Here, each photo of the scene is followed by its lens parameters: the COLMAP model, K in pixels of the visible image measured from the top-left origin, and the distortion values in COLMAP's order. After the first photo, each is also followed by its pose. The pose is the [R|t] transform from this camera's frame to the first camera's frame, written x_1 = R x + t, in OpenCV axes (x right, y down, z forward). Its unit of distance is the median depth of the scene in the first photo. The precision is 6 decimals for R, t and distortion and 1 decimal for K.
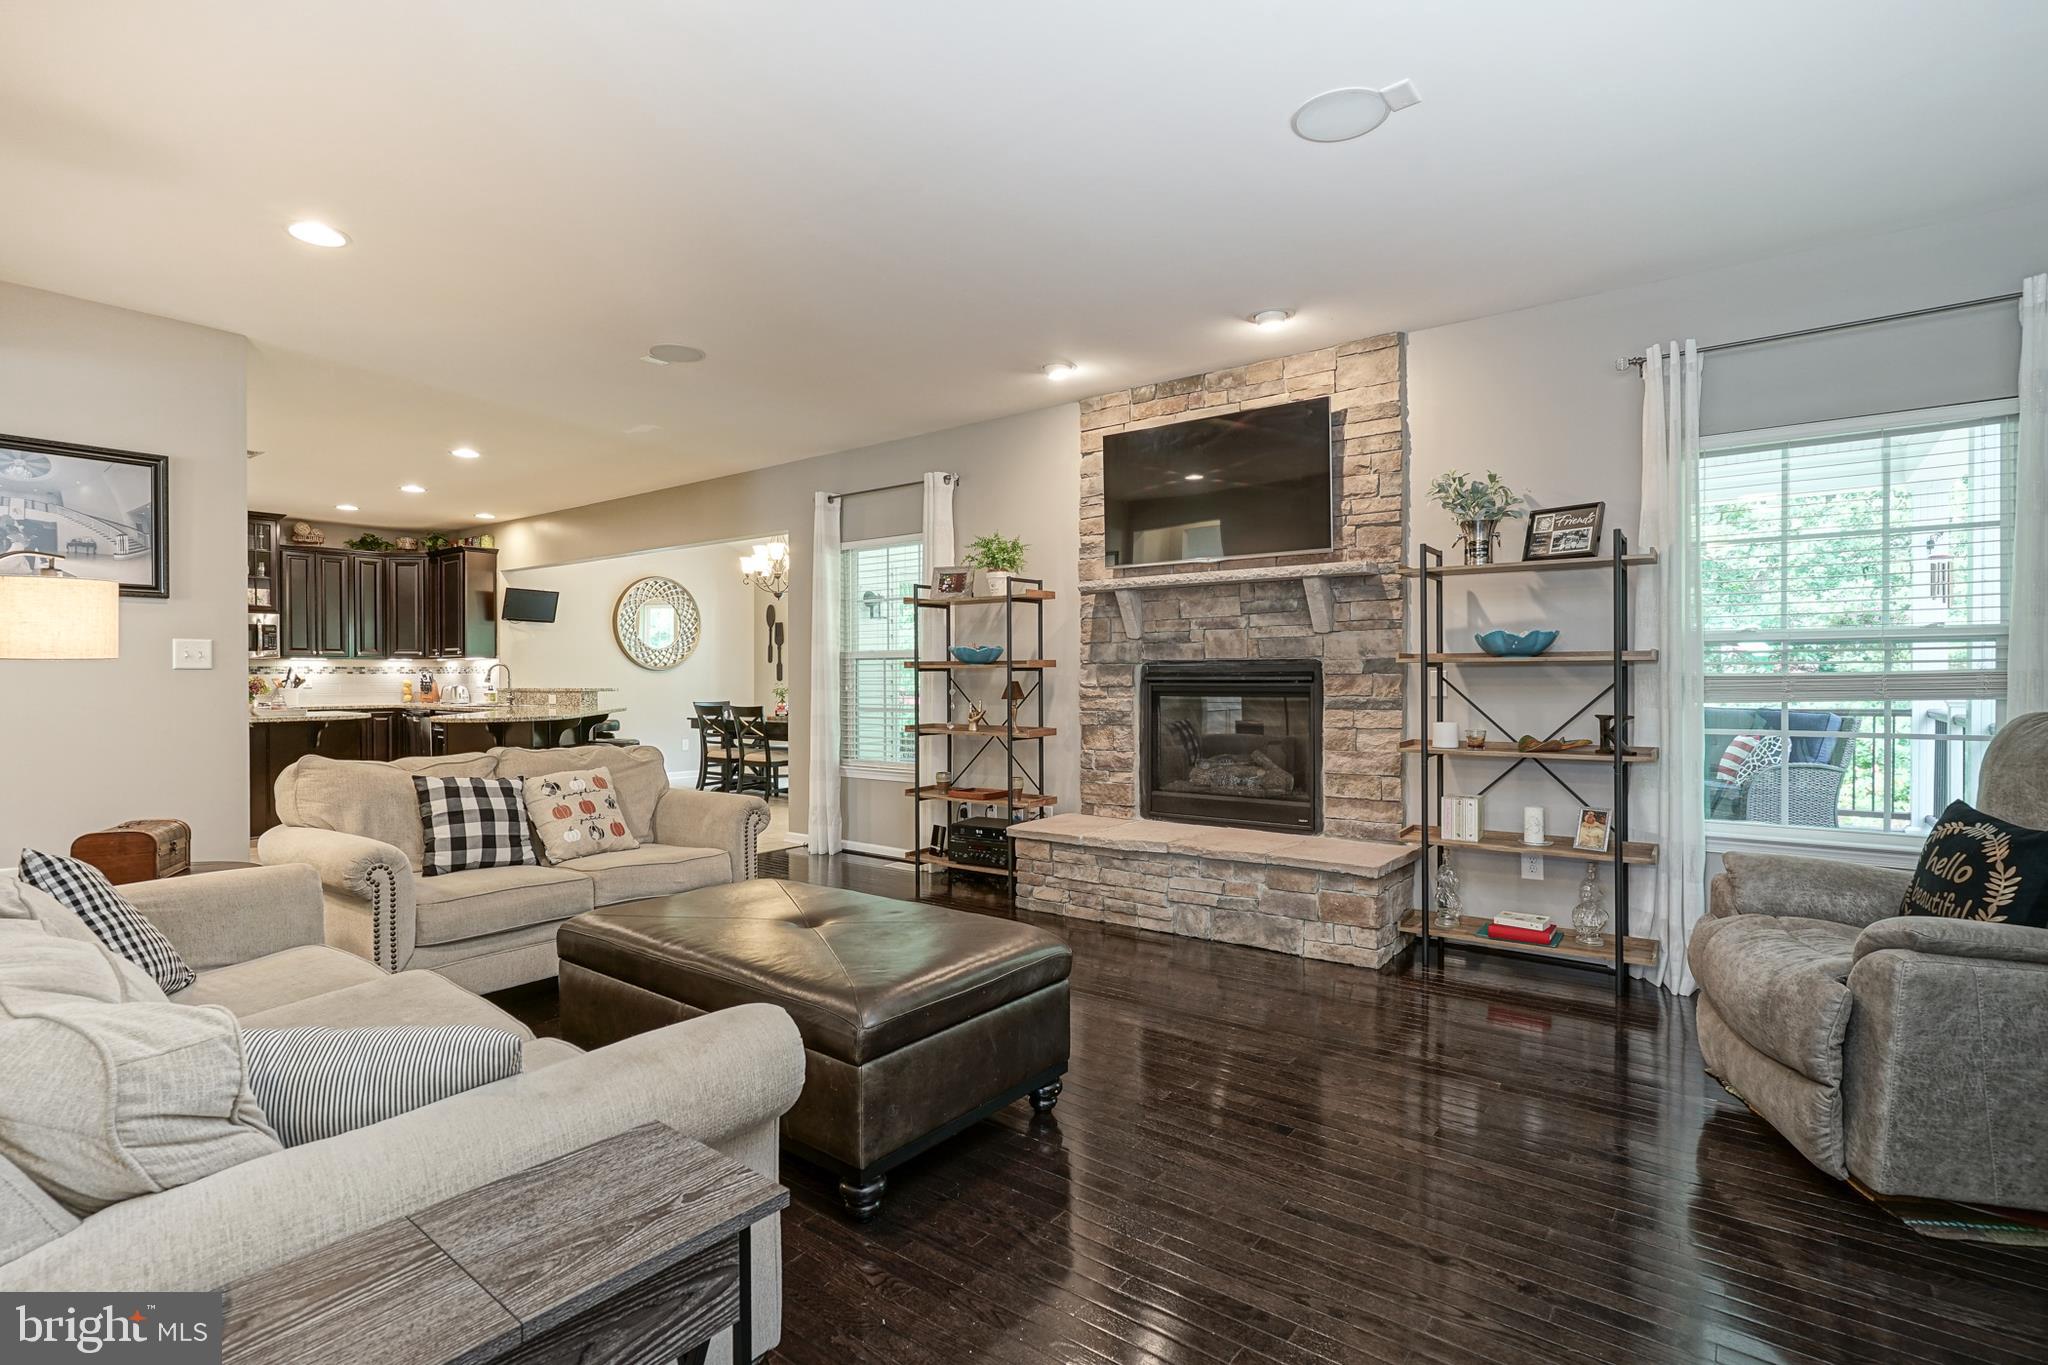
lens RADIAL K [[964.3, 0, 1024.0], [0, 964.3, 682.5], [0, 0, 1]] dist [-0.014642, -0.000022]
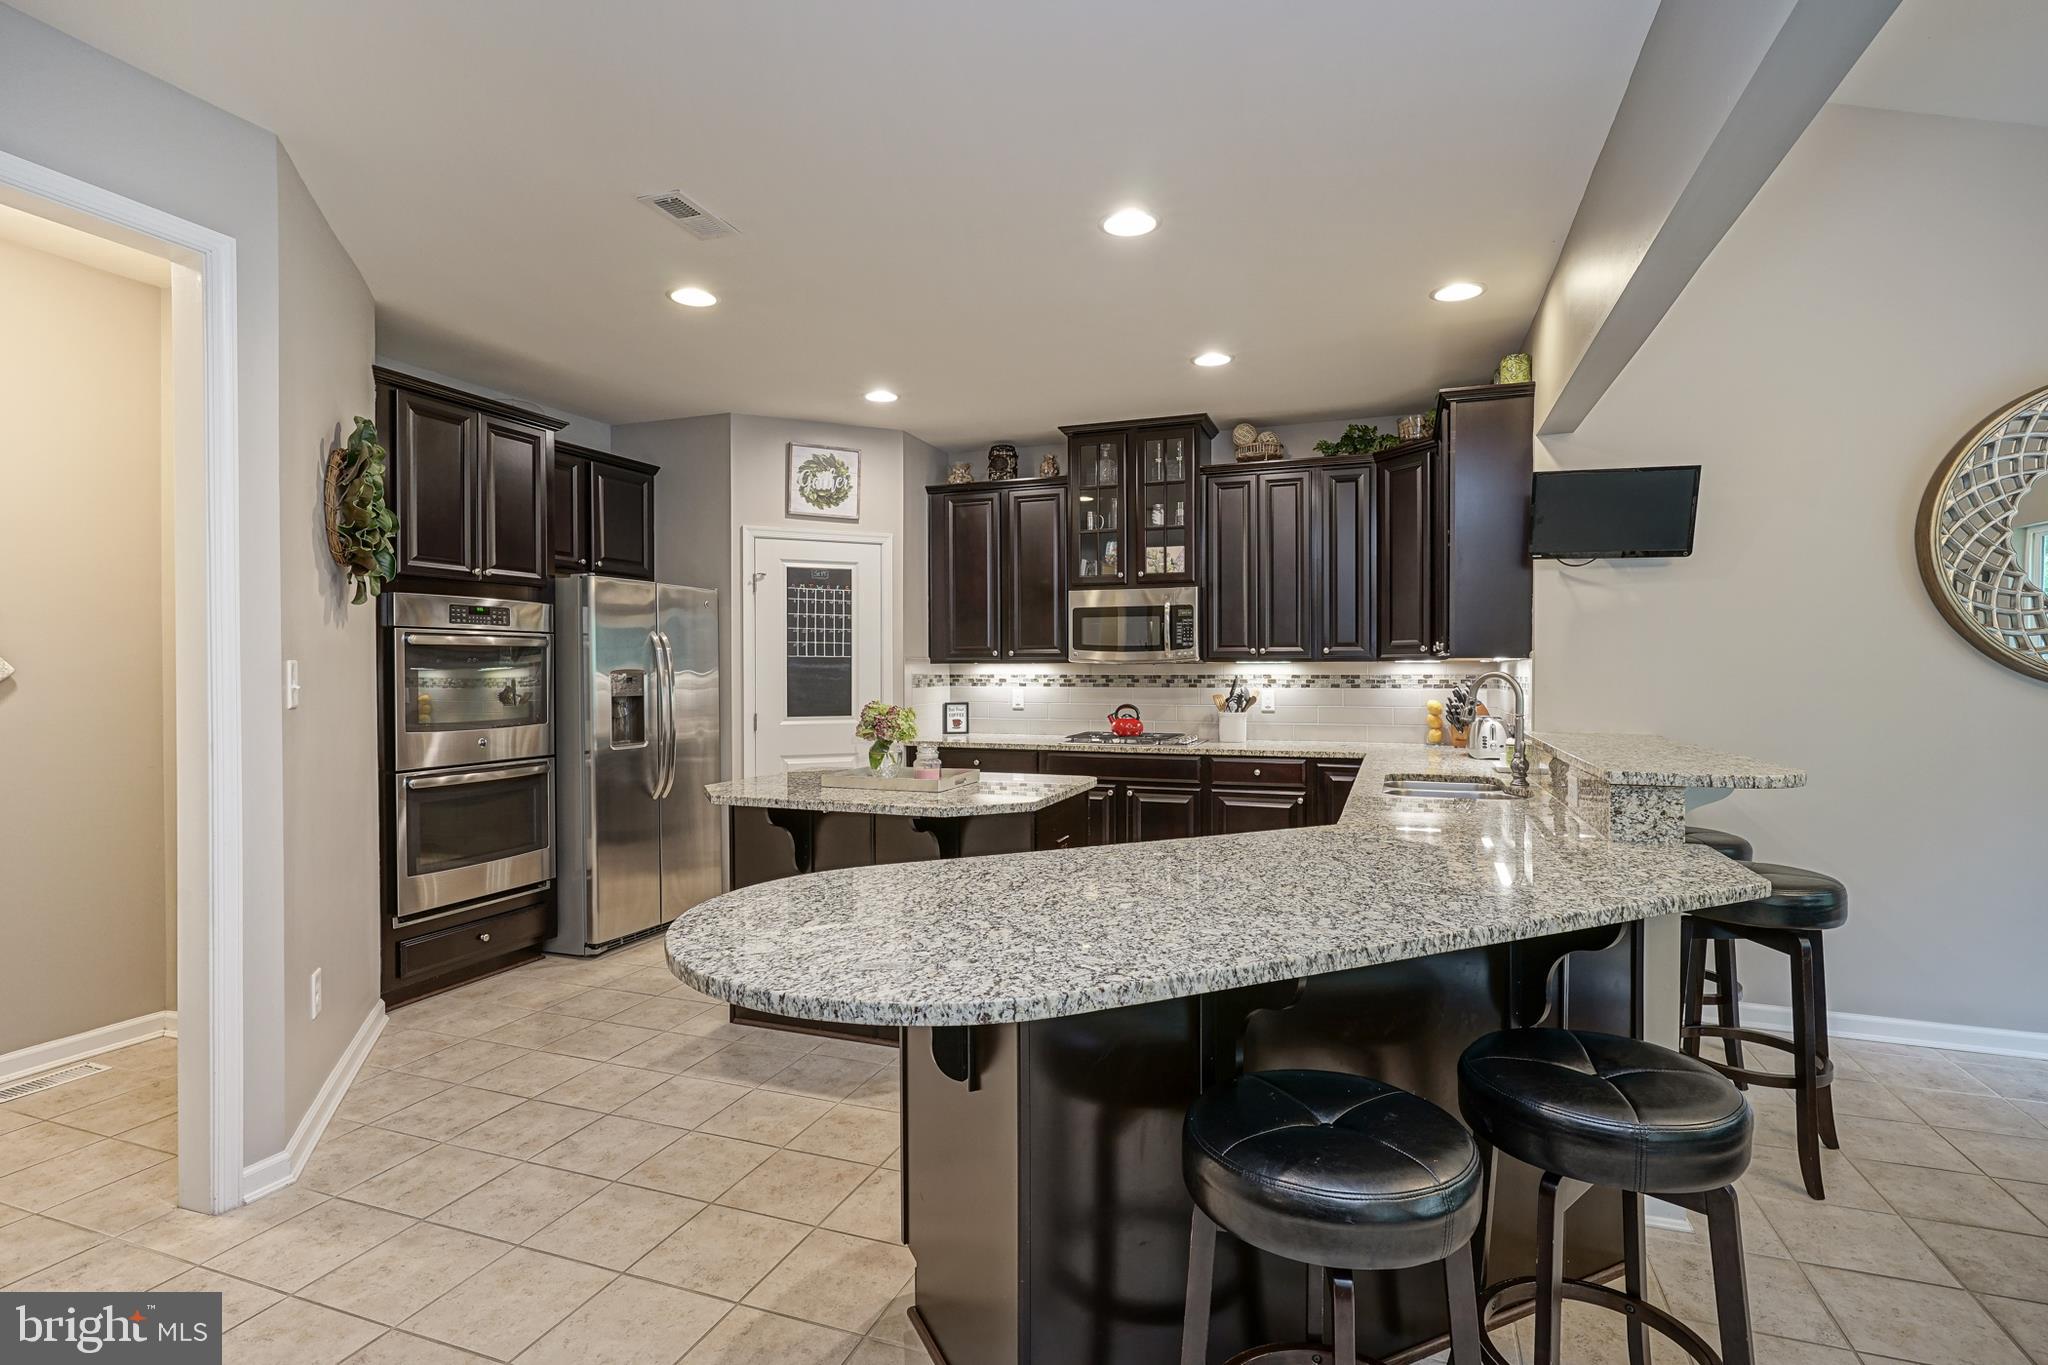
lens RADIAL K [[1004.4, 0, 996.7], [0, 1004.4, 674.9], [0, 0, 1]] dist [-0.003859, 0.001348]
pose [[0.289823, 0.007465, -0.957051, -0.319615], [-0.007023, 0.999959, 0.005673, -0.028304], [0.957054, 0.005077, 0.289864, 0.994334]]
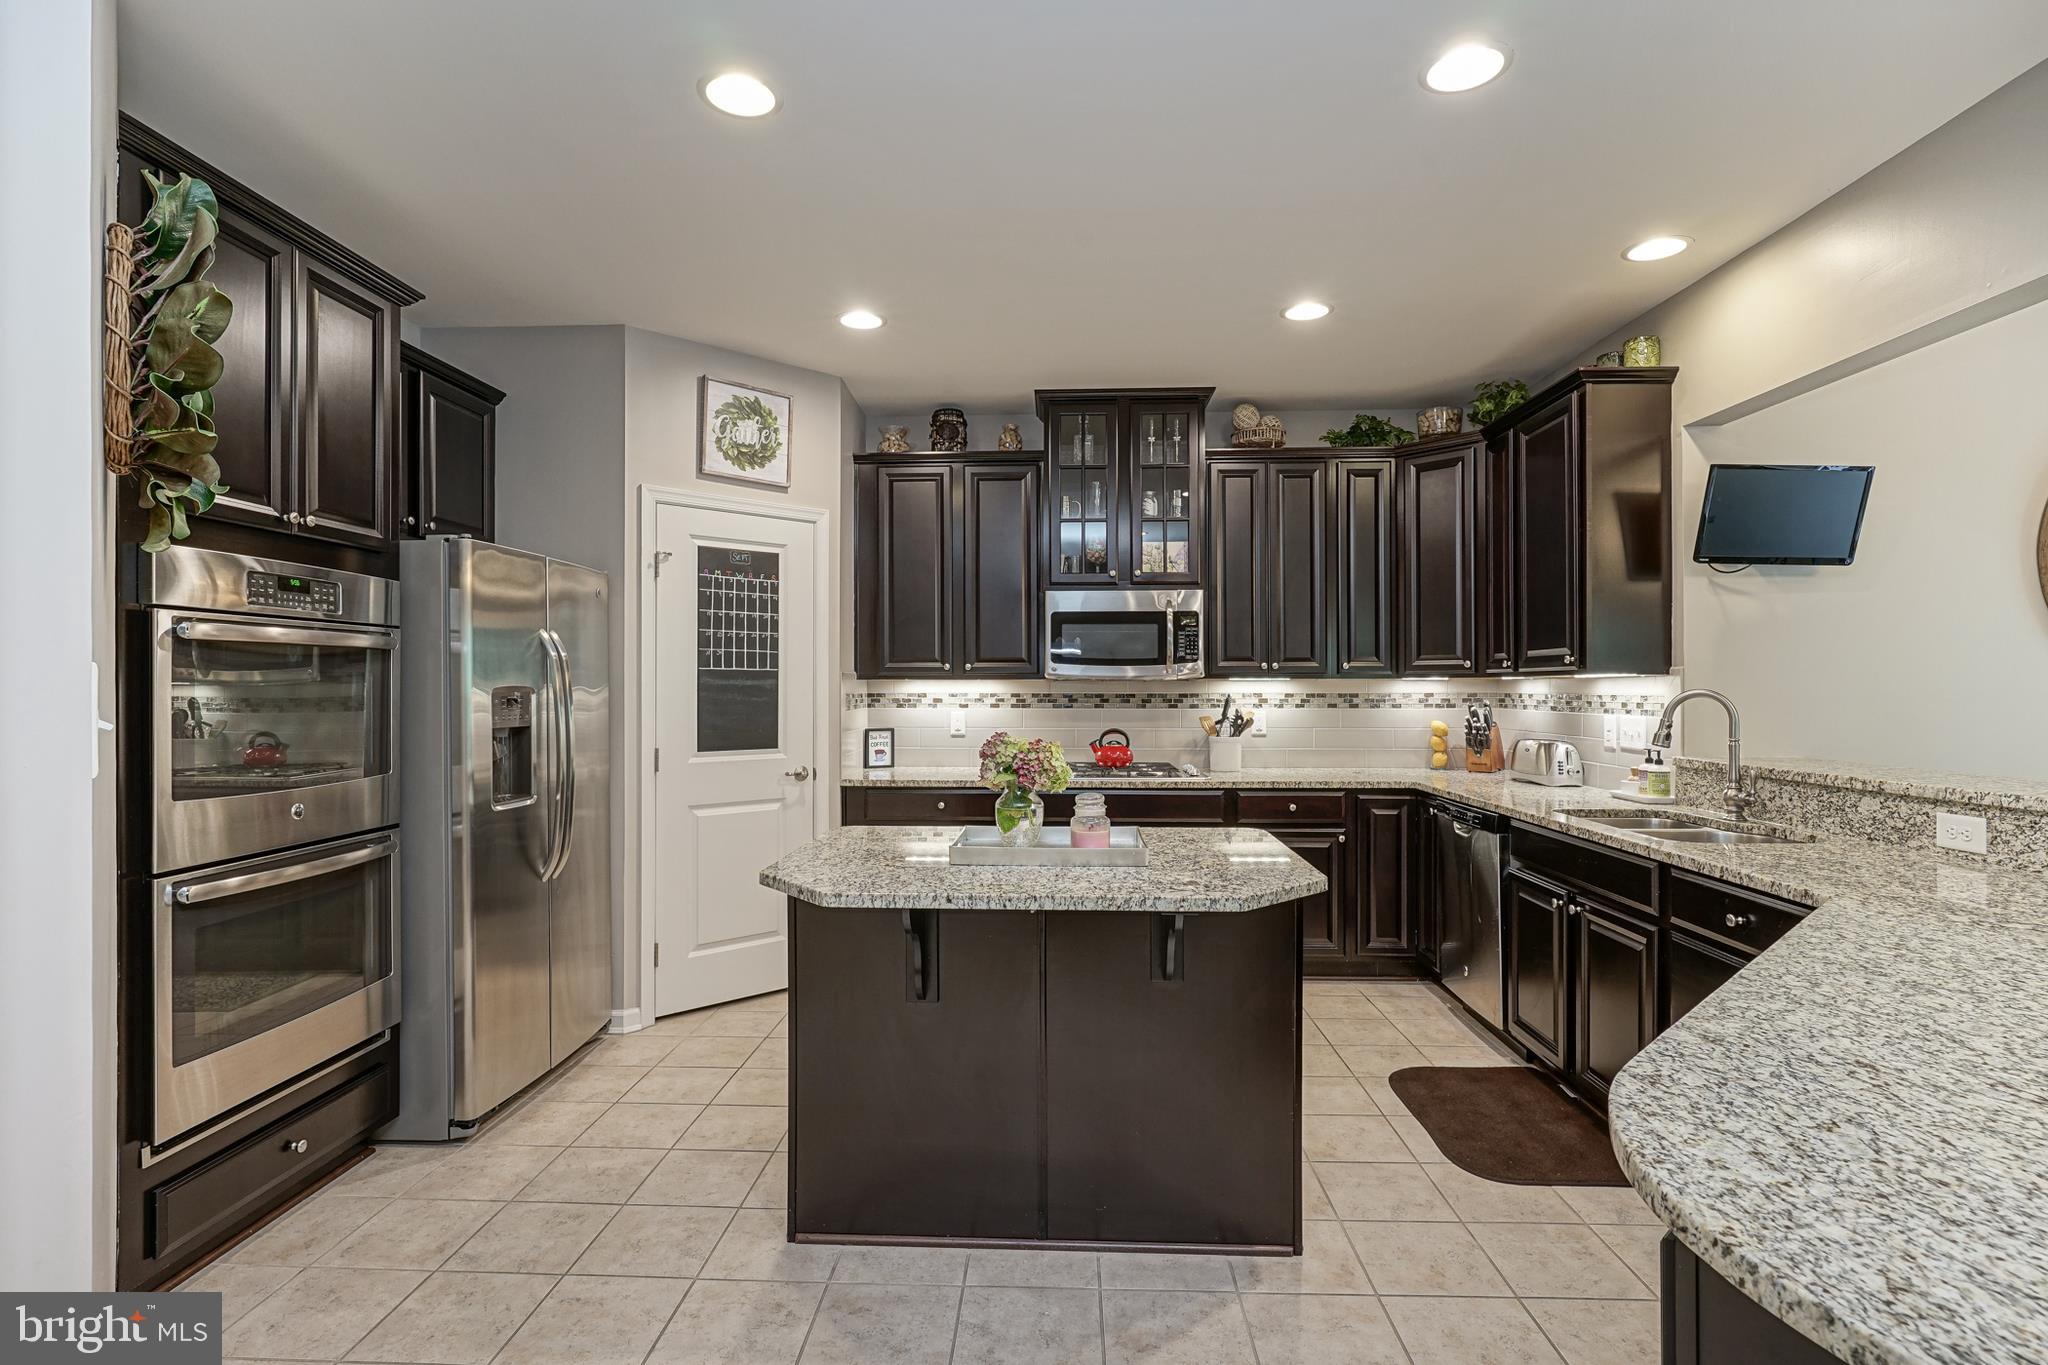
lens RADIAL K [[1026.1, 0, 1010.9], [0, 1026.1, 681.2], [0, 0, 1]] dist [-0.009091, 0.006262]
pose [[0.571785, -0.002657, -0.820399, -0.562671], [-0.007452, 0.999937, -0.008432, -0.026274], [0.820369, 0.010935, 0.571729, 0.865793]]
